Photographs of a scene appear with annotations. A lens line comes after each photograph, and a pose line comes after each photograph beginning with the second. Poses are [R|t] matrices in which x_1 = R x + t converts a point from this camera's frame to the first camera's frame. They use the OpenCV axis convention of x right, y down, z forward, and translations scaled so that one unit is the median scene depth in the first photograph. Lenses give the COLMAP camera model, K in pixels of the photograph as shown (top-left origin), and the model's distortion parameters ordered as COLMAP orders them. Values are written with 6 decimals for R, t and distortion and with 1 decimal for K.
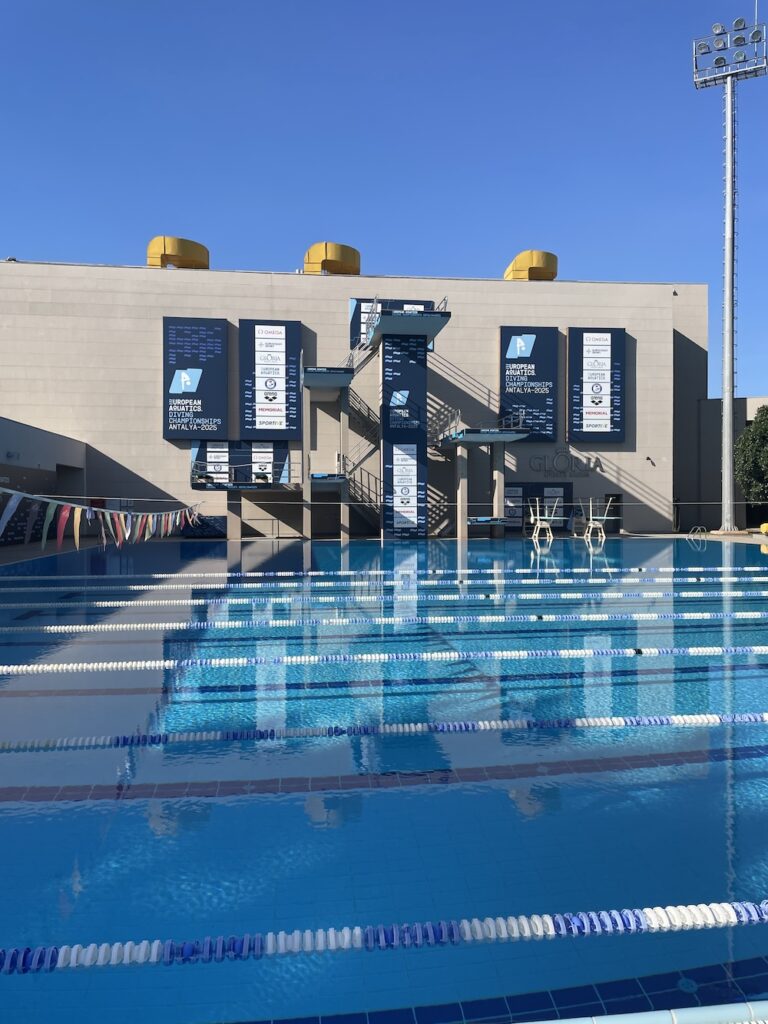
lens RADIAL K [[765.7, 0, 381.6], [0, 765.7, 509.6], [0, 0, 1]] dist [0.057101, -0.012472]
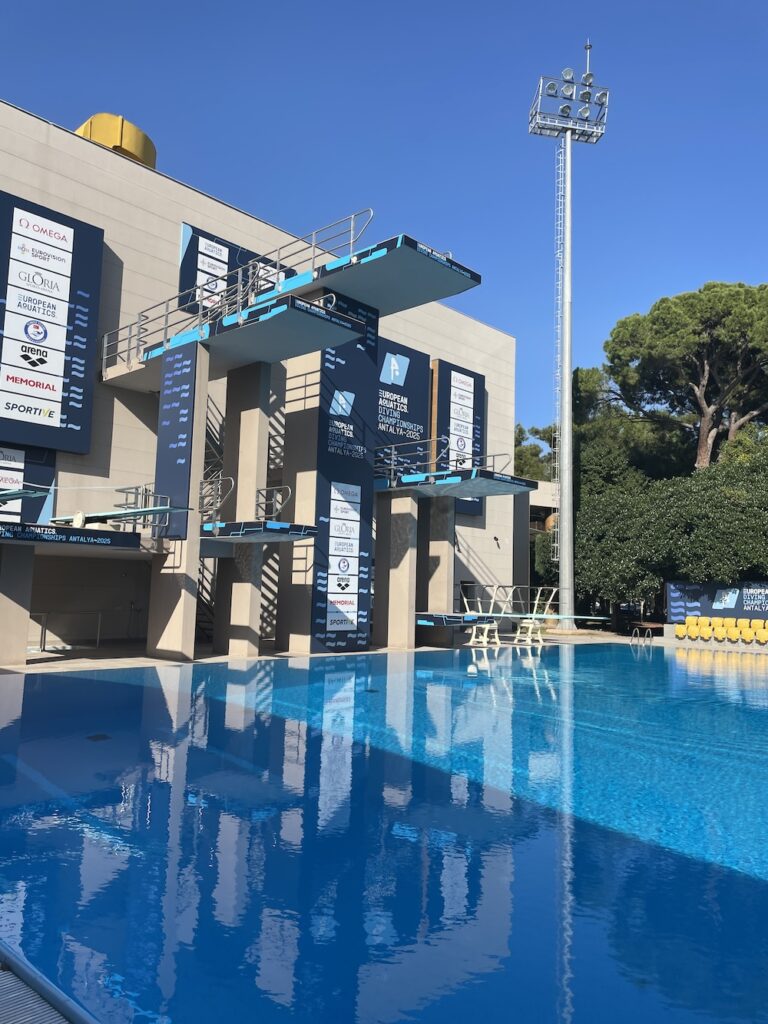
lens RADIAL K [[765.7, 0, 386.6], [0, 765.7, 516.1], [0, 0, 1]] dist [0.057101, -0.012472]
pose [[0.772709, 0.090357, 0.628297, -0.271936], [-0.030260, 0.993935, -0.105724, -0.001589], [-0.634039, 0.062682, 0.770757, 0.484919]]
